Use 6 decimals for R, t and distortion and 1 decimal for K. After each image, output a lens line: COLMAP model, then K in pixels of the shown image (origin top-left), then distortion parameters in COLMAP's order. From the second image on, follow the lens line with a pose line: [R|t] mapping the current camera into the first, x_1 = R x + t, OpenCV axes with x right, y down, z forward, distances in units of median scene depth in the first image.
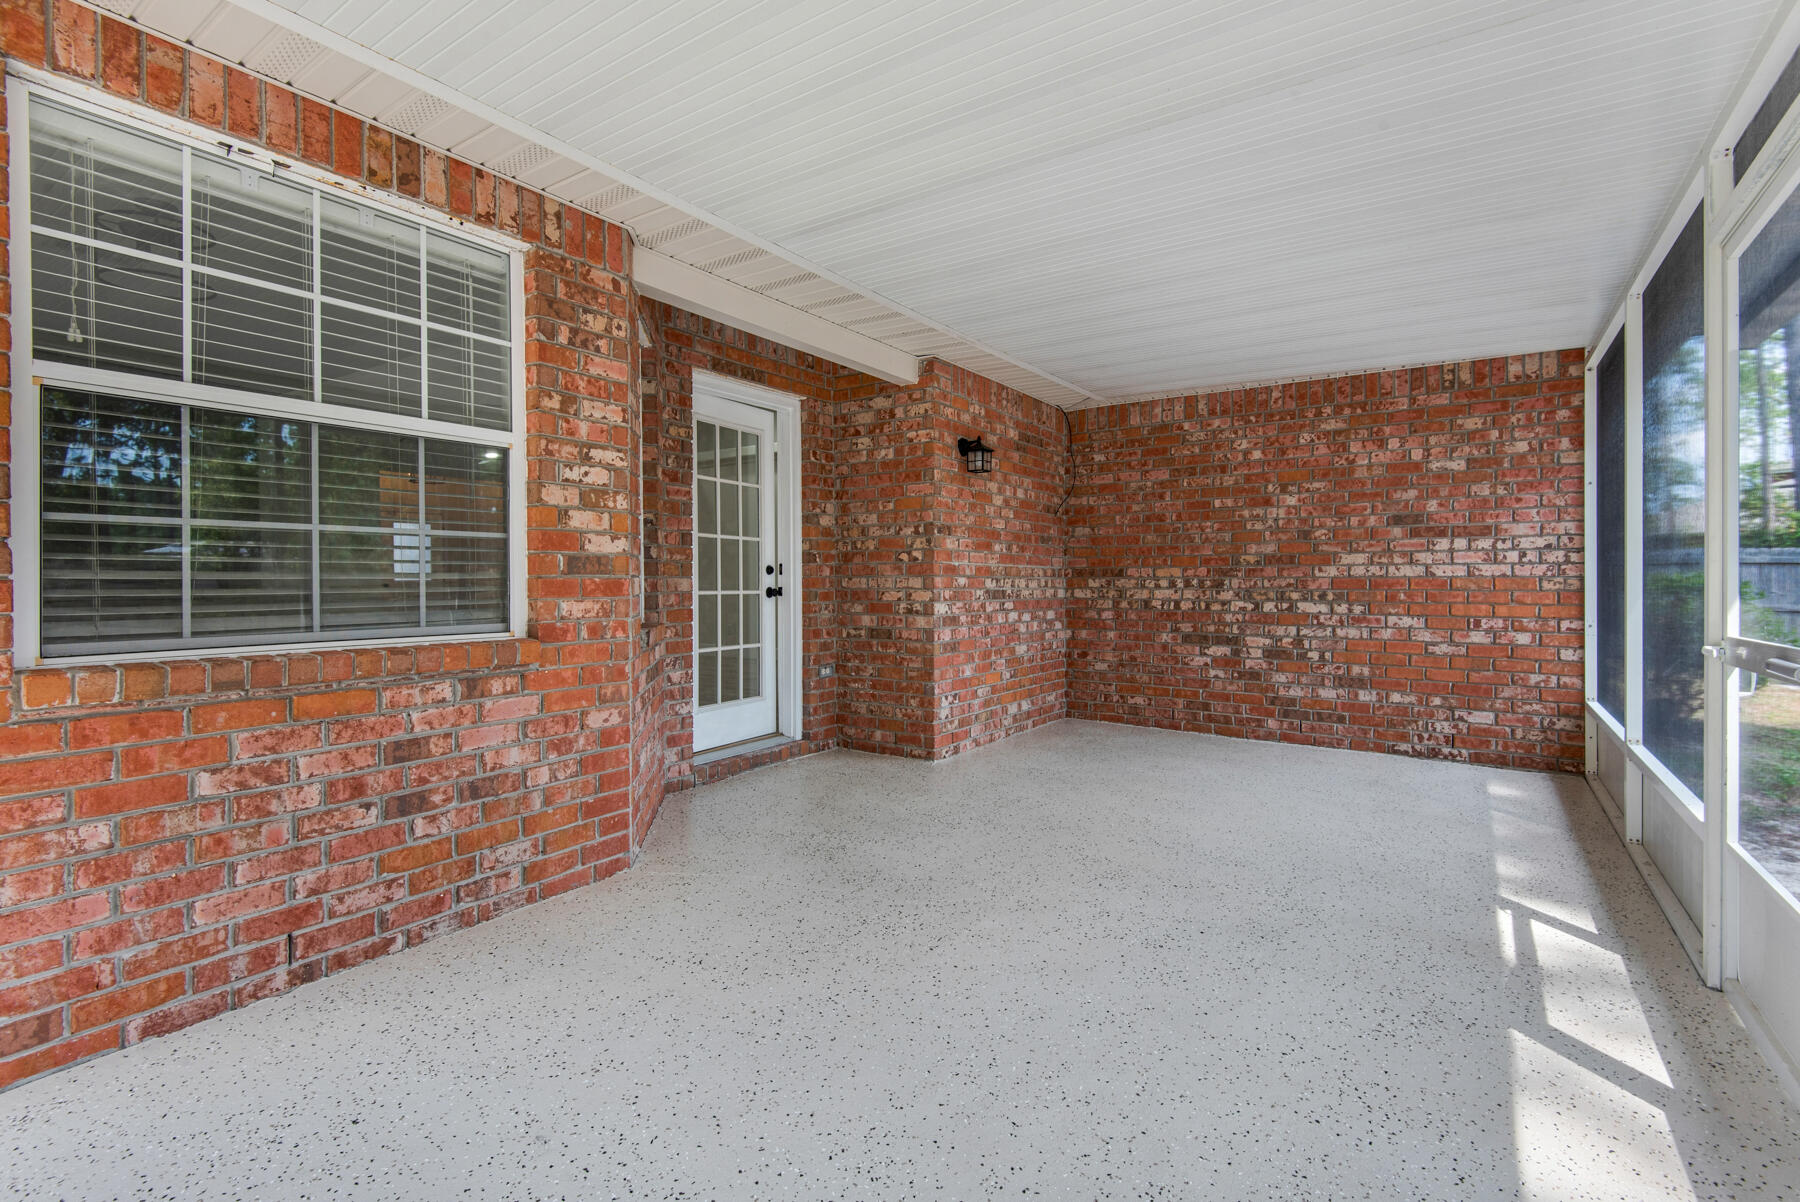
lens RADIAL K [[814.7, 0, 908.2], [0, 814.7, 589.2], [0, 0, 1]] dist [0.000013, -0.000580]
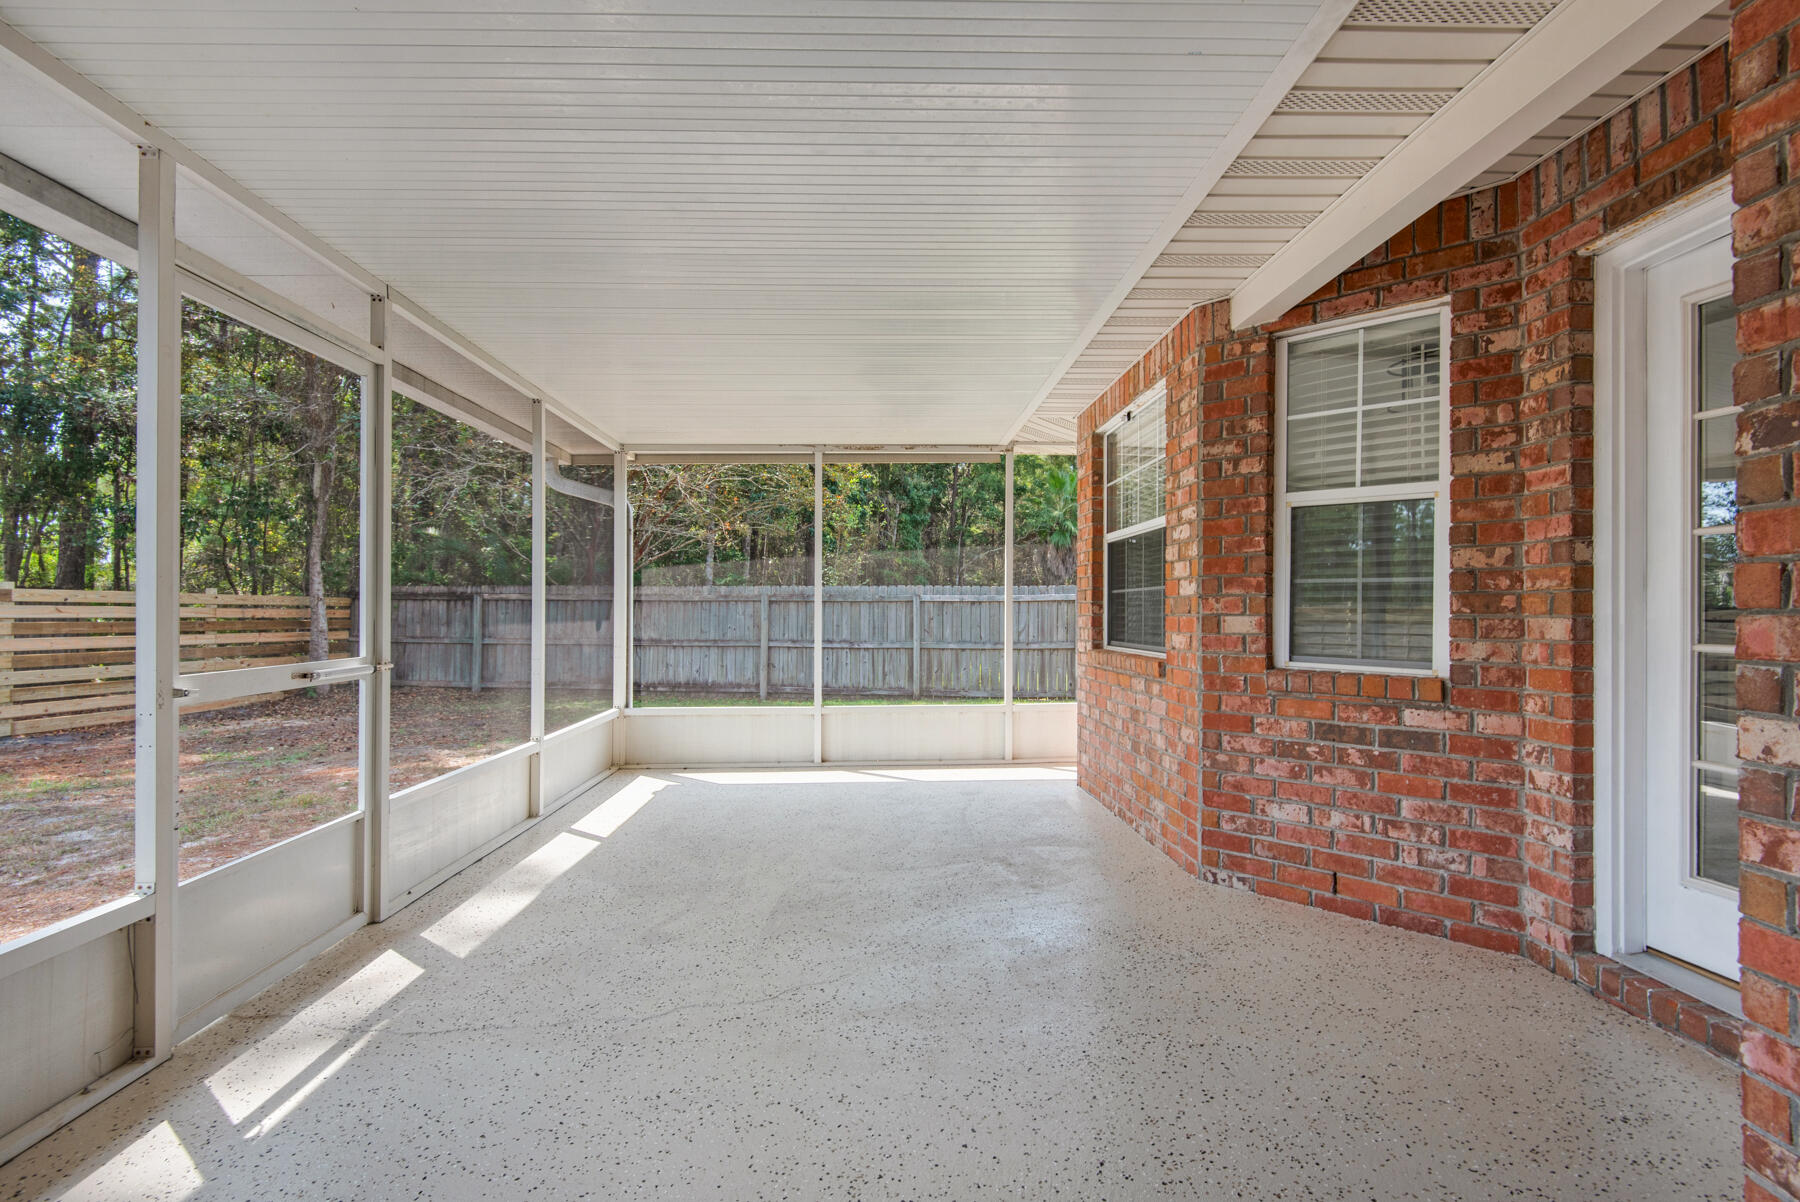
lens RADIAL K [[814.7, 0, 897.5], [0, 814.7, 612.2], [0, 0, 1]] dist [0.000013, -0.000580]
pose [[-0.796493, -0.007641, -0.604600, 0.720991], [-0.011829, 0.999926, 0.002947, -0.021600], [0.604532, 0.009499, -0.796524, 1.807744]]
